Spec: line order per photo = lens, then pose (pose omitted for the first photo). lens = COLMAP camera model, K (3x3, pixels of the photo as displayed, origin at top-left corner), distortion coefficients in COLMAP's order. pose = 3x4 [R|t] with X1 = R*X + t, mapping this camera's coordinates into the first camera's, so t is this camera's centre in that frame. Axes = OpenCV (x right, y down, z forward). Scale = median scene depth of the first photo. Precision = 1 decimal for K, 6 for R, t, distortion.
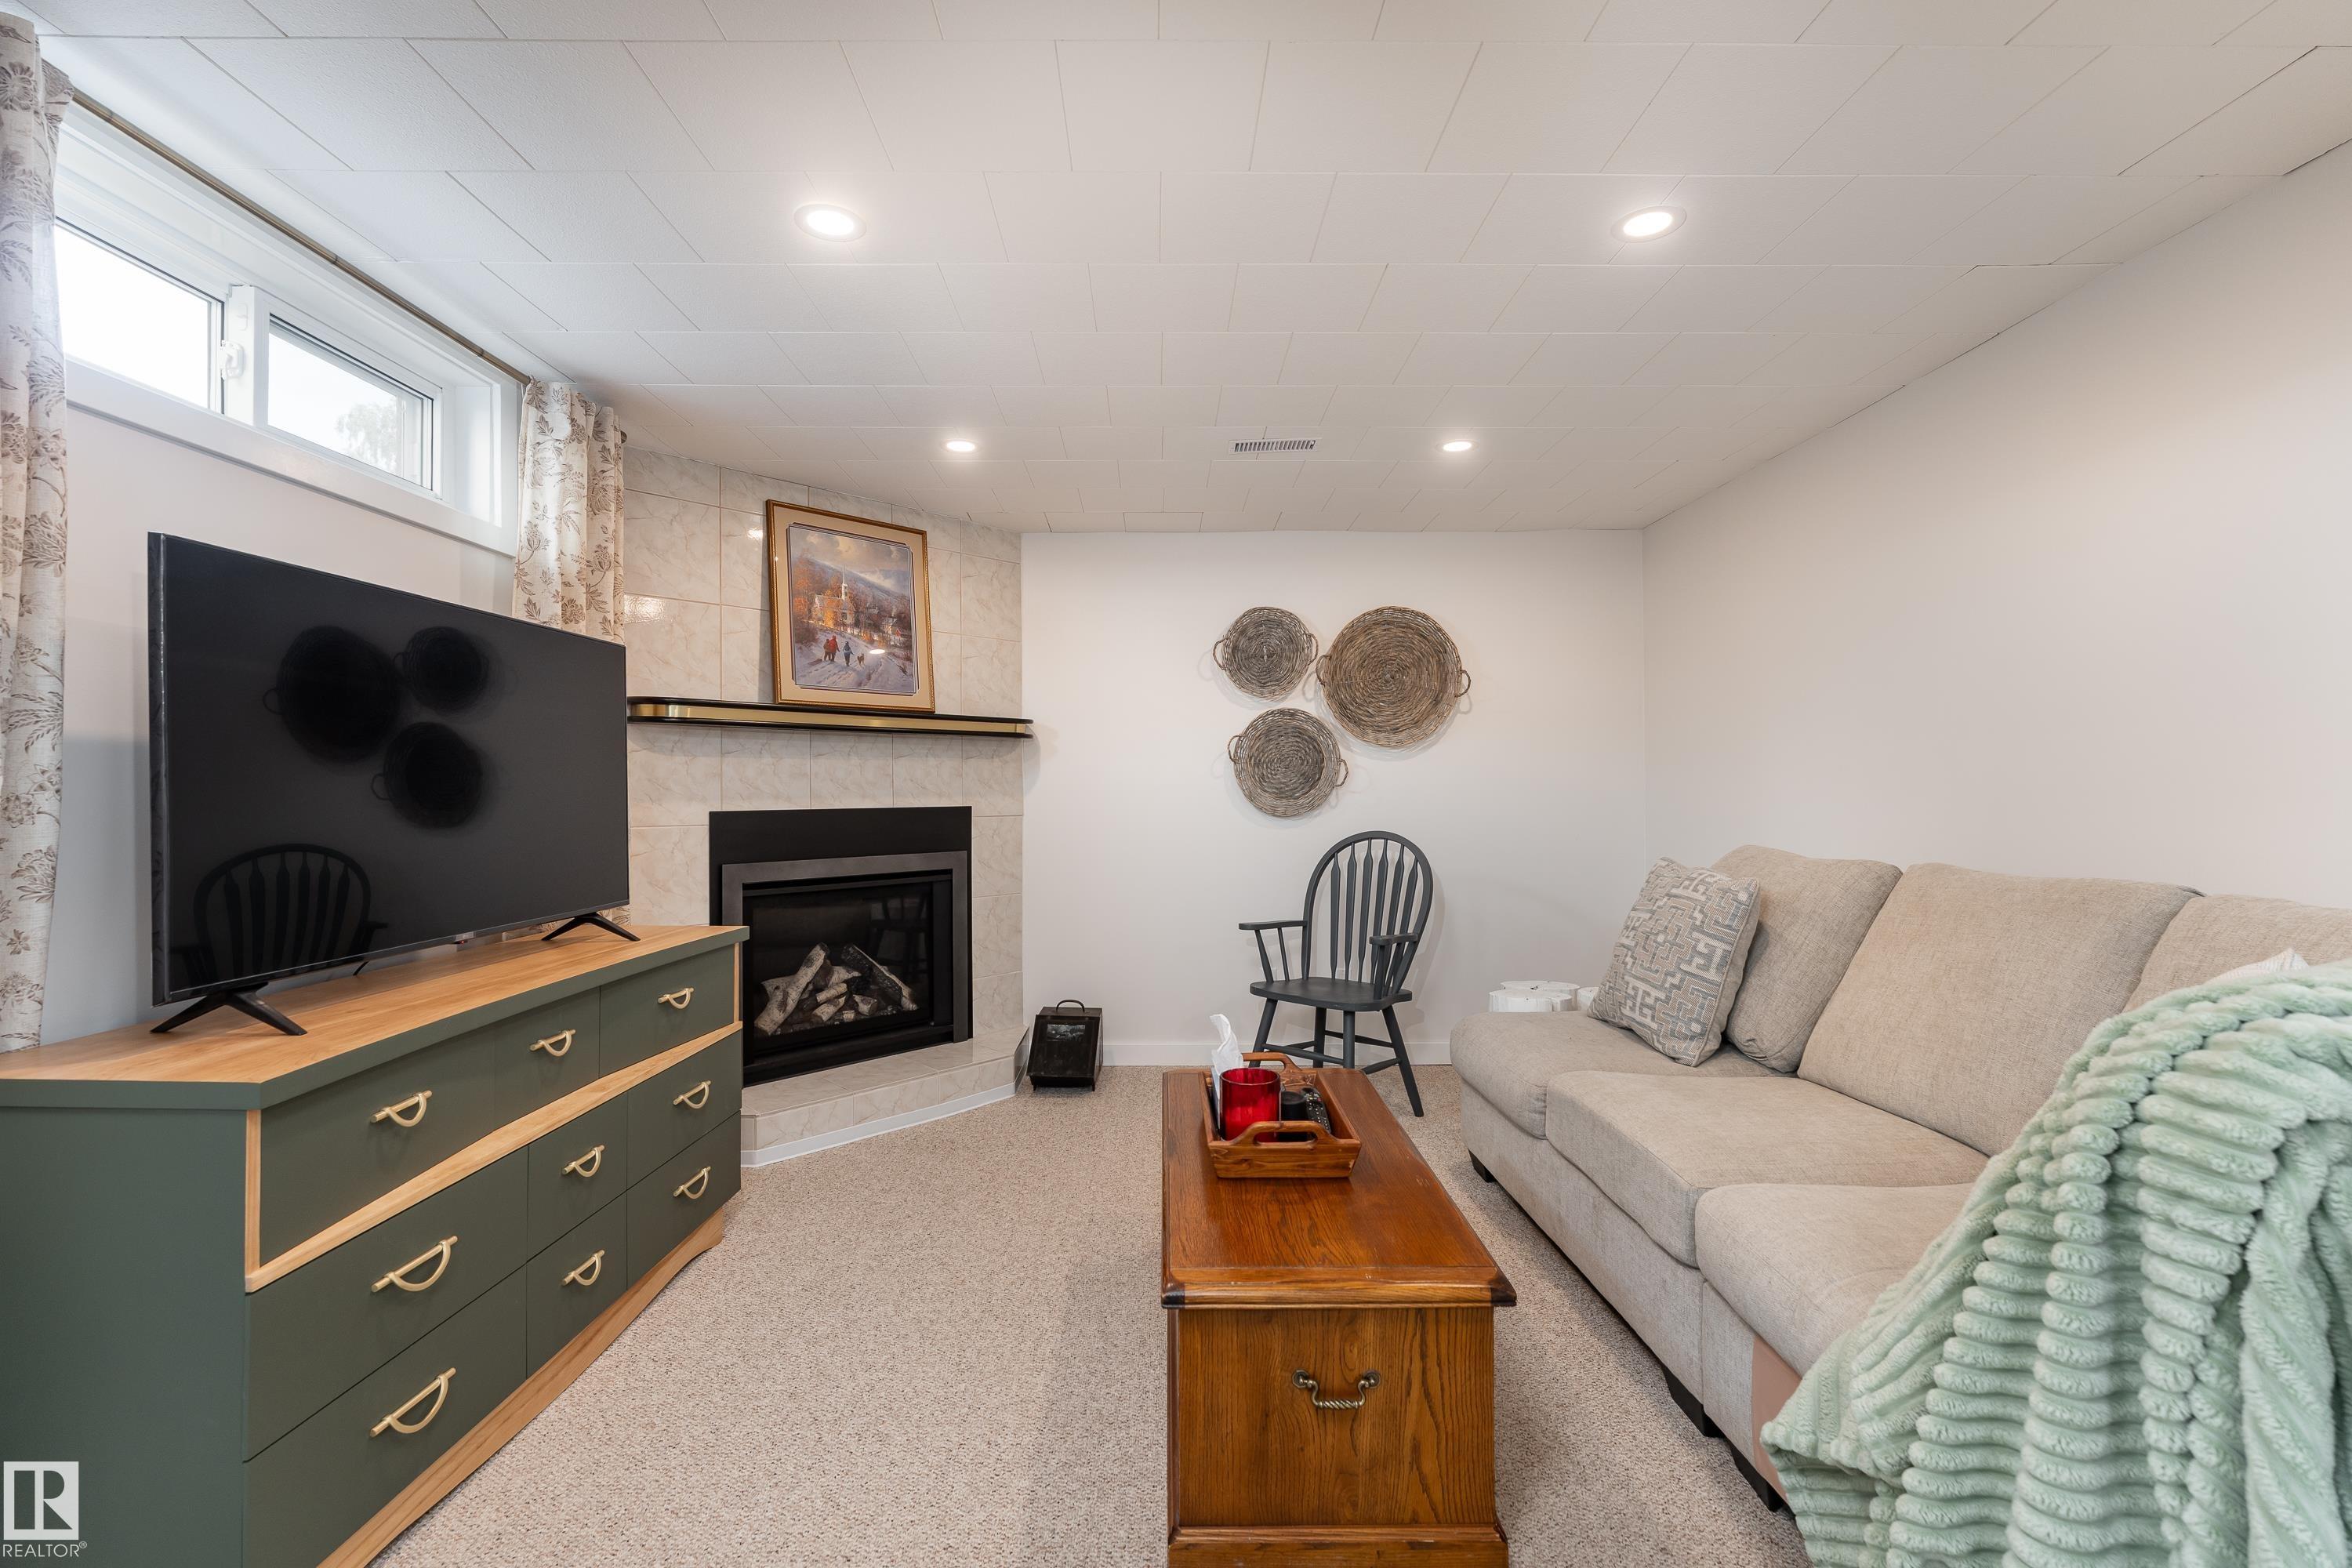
lens RADIAL K [[1018.1, 0, 1176.6], [0, 1018.1, 788.3], [0, 0, 1]] dist [-0.000730, 0.000094]
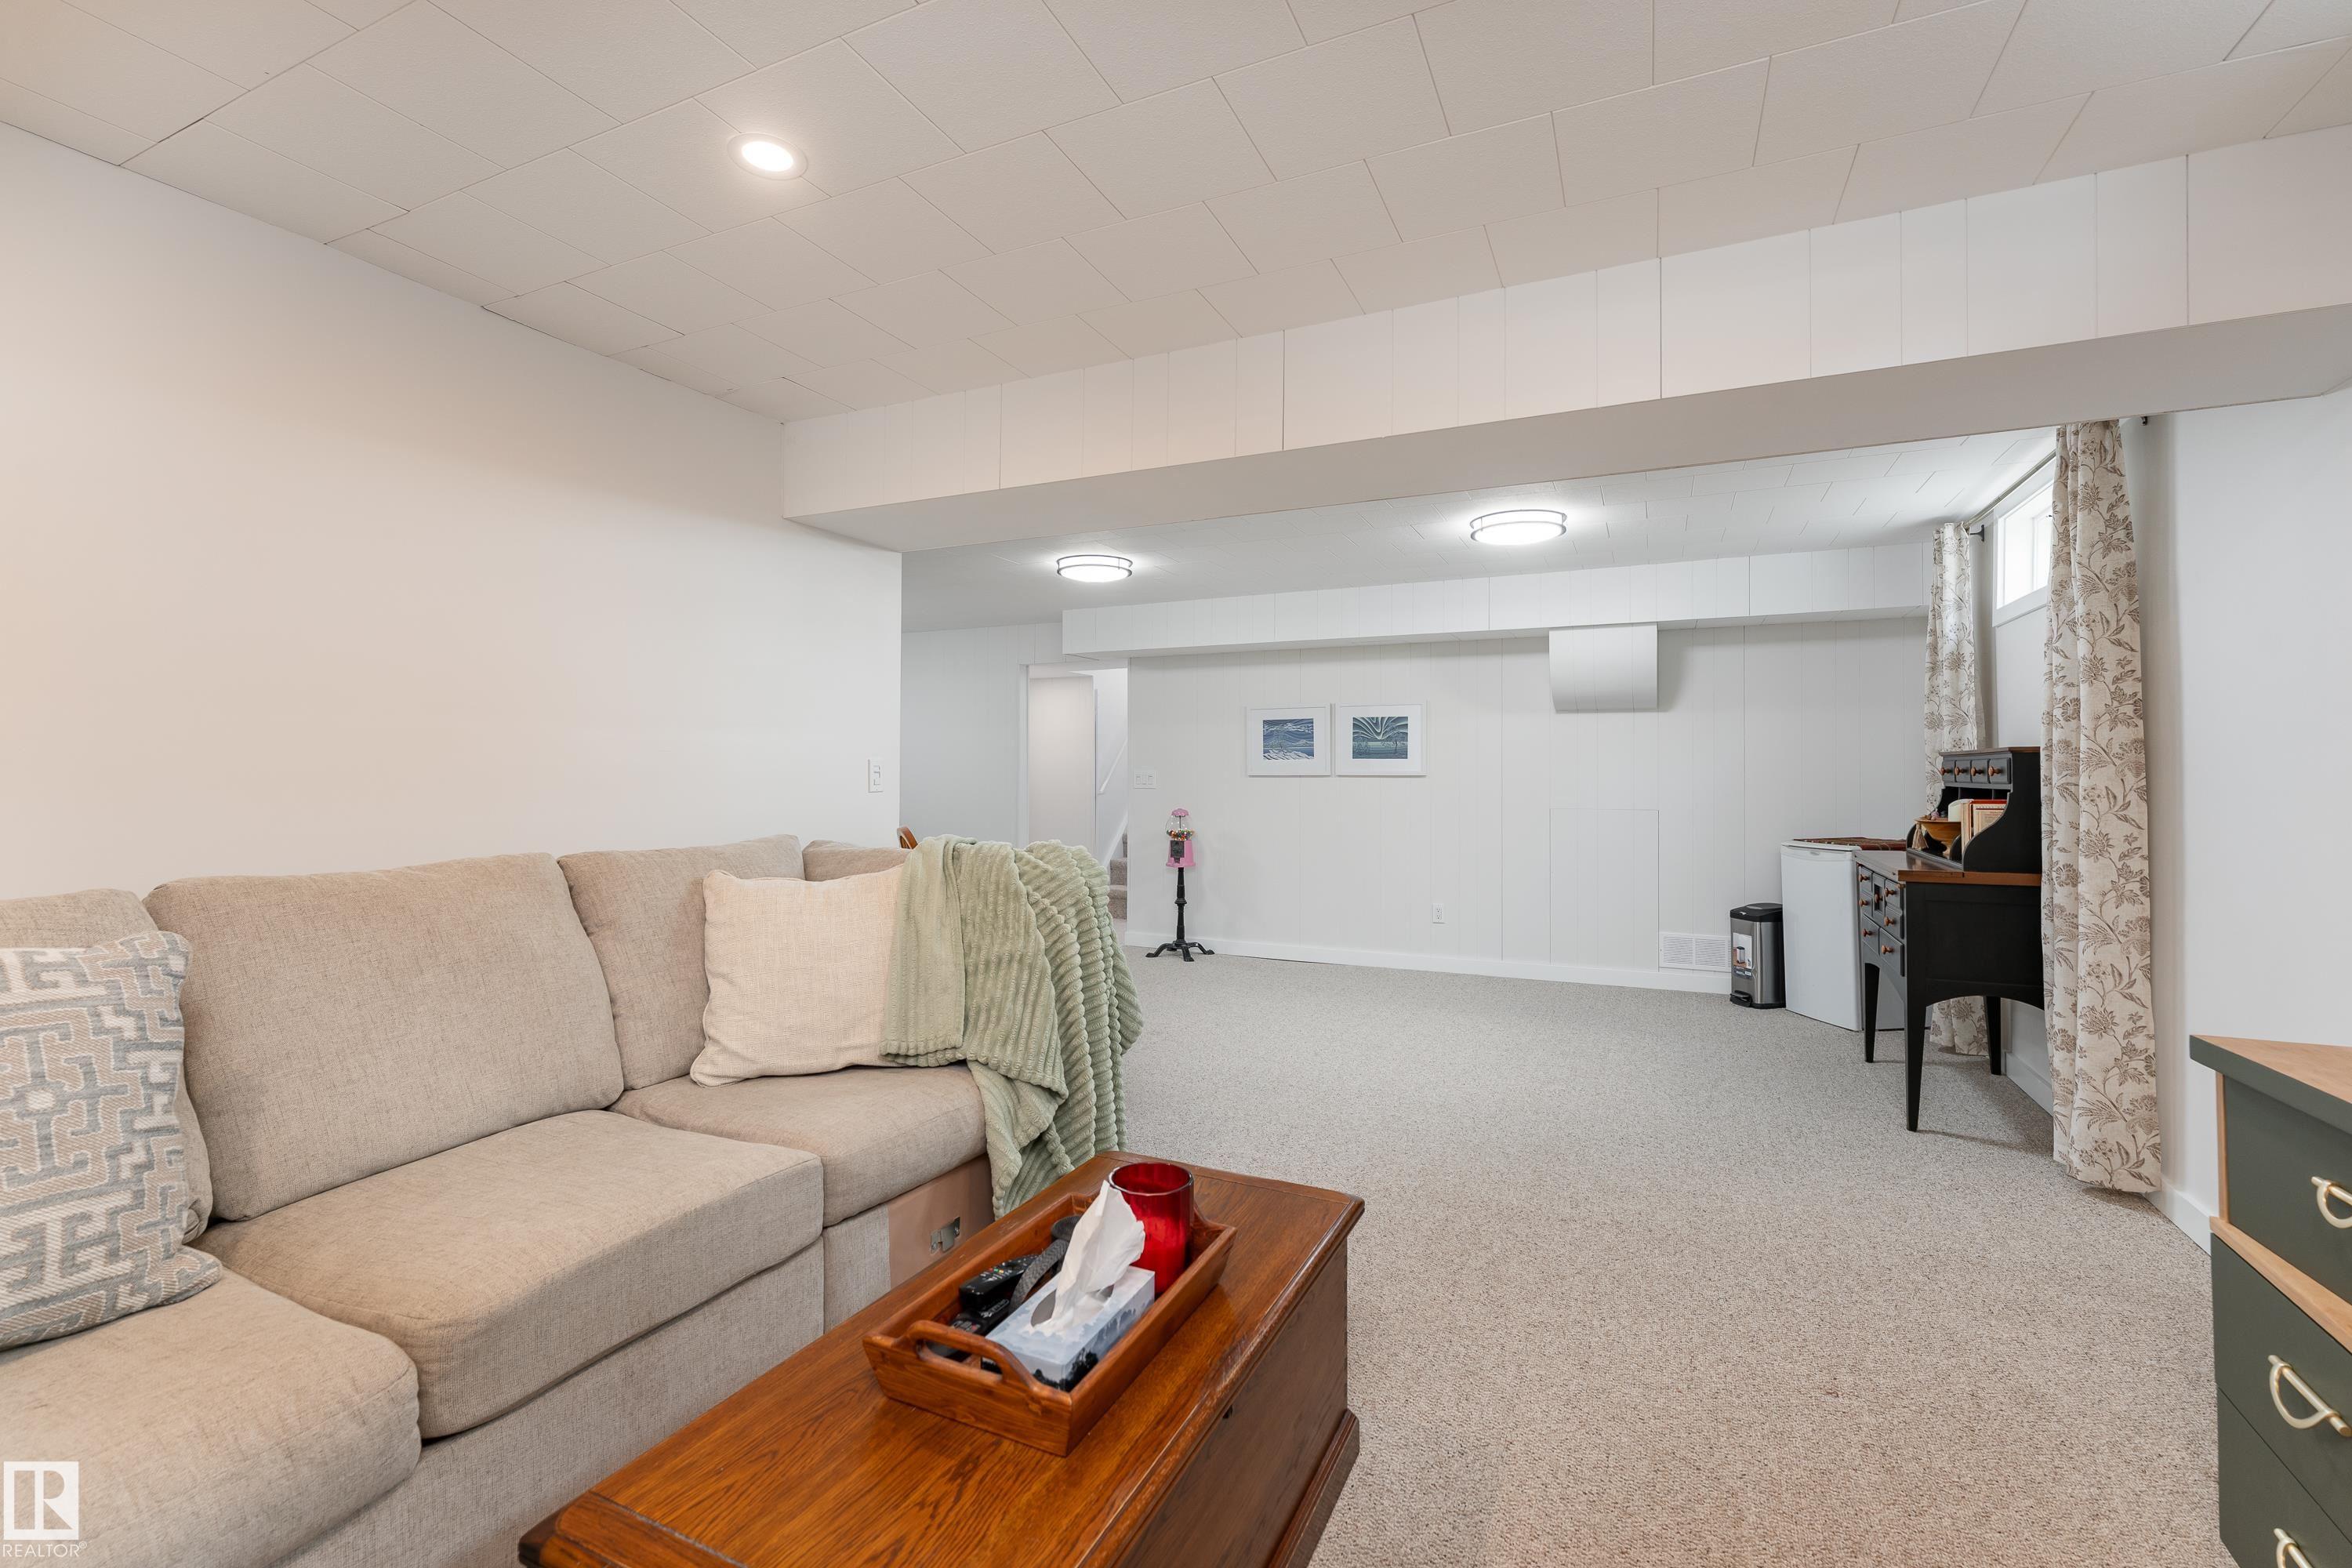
lens RADIAL K [[1018.1, 0, 1177.4], [0, 1018.1, 776.3], [0, 0, 1]] dist [-0.000730, 0.000094]
pose [[-0.897980, 0.002546, 0.440029, -0.192798], [0.001874, 0.999996, -0.001961, 0.002954], [-0.440032, -0.000937, -0.897982, 1.223501]]
